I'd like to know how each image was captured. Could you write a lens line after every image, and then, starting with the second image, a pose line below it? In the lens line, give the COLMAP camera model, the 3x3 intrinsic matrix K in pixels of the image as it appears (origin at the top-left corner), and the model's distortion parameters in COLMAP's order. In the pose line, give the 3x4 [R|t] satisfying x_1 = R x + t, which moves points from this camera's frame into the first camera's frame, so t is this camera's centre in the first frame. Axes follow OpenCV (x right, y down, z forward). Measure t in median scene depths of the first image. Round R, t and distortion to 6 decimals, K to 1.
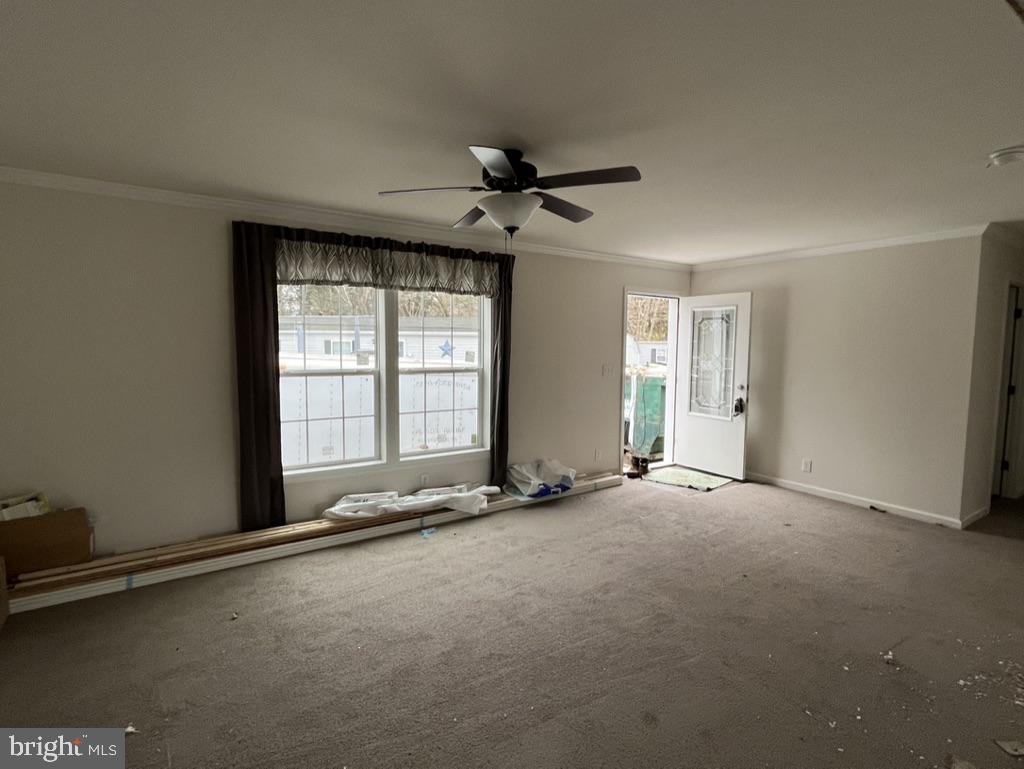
lens RADIAL K [[513.3, 0, 509.0], [0, 513.3, 388.5], [0, 0, 1]] dist [-0.004315, 0.001957]
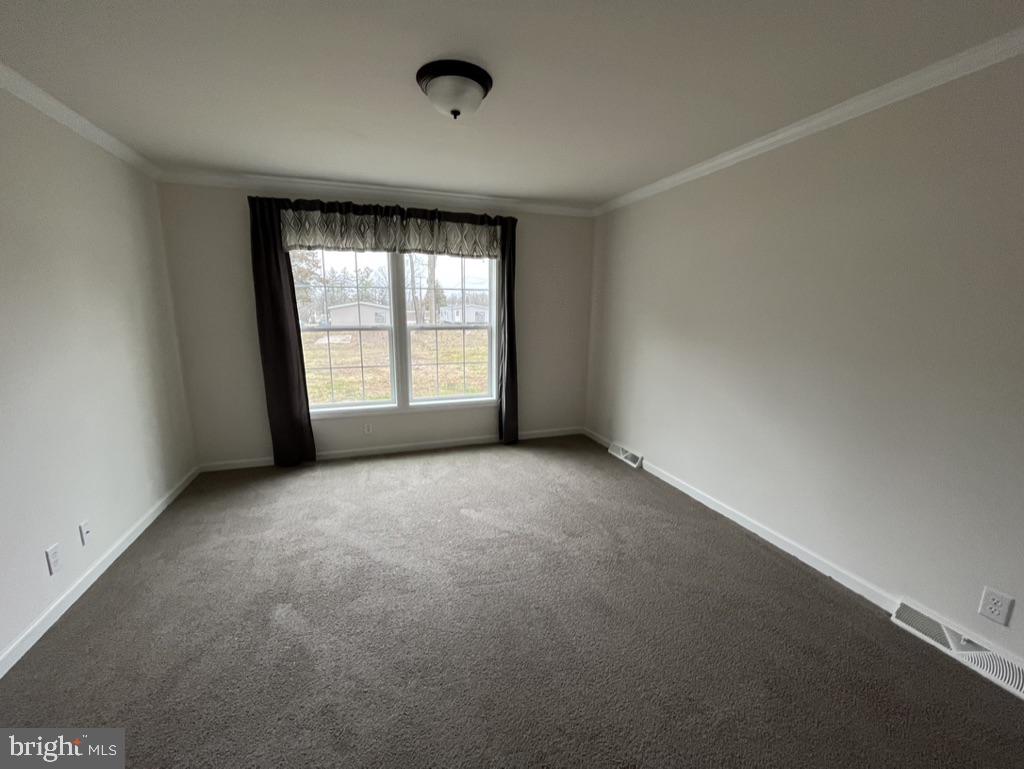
lens RADIAL K [[412.2, 0, 509.8], [0, 412.2, 388.4], [0, 0, 1]] dist [-0.000783, -0.000110]
pose [[0.965674, 0.051612, -0.254578, 0.251972], [-0.022357, 0.992939, 0.116501, -0.012286], [0.258793, -0.106811, 0.960009, 0.171095]]
